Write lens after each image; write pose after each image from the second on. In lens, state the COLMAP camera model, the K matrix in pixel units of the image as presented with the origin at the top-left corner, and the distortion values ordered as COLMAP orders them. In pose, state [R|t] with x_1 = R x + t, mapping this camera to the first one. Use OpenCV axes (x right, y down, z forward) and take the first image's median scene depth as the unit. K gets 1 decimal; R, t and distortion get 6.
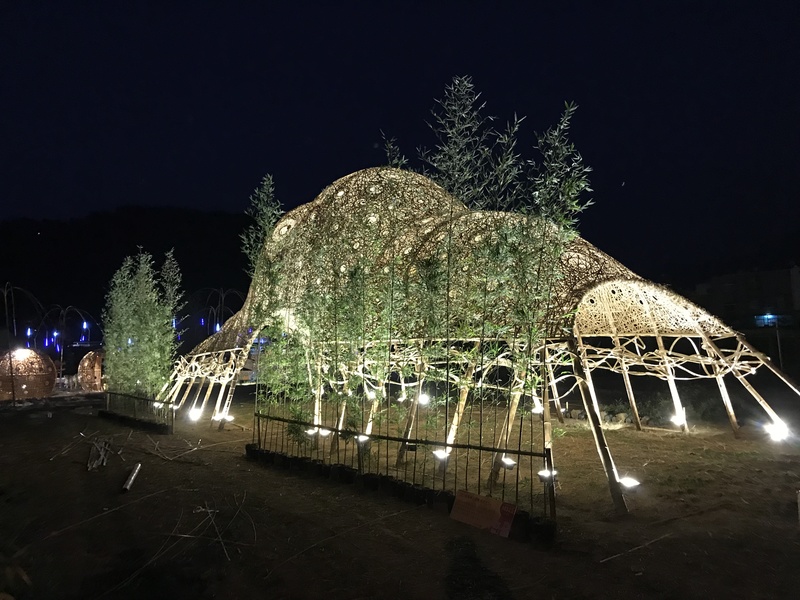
lens RADIAL K [[649.0, 0, 404.8], [0, 649.0, 300.6], [0, 0, 1]] dist [0.040495, -0.019609]
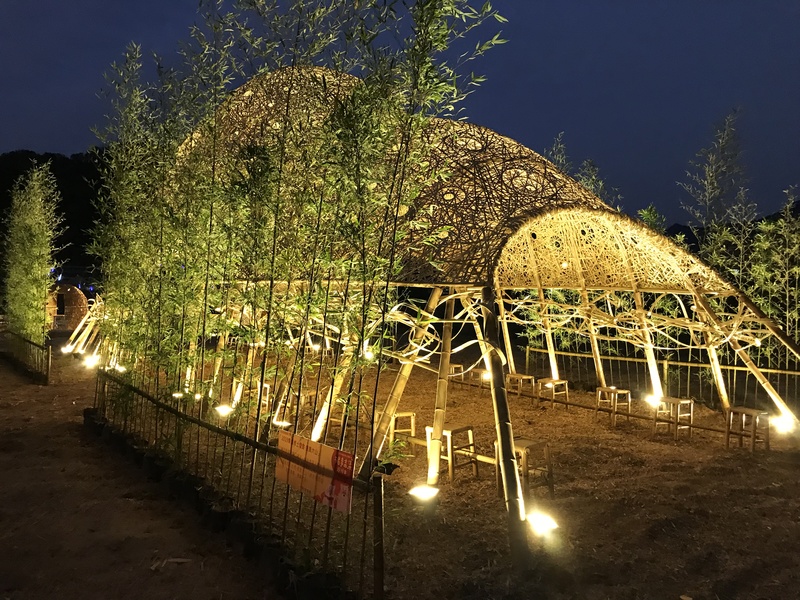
lens RADIAL K [[649.0, 0, 394.8], [0, 649.0, 298.4], [0, 0, 1]] dist [0.040495, -0.019609]
pose [[0.998920, 0.043886, -0.015237, 0.123889], [-0.042678, 0.996482, 0.072123, 0.020147], [0.018349, -0.071395, 0.997279, 0.243155]]
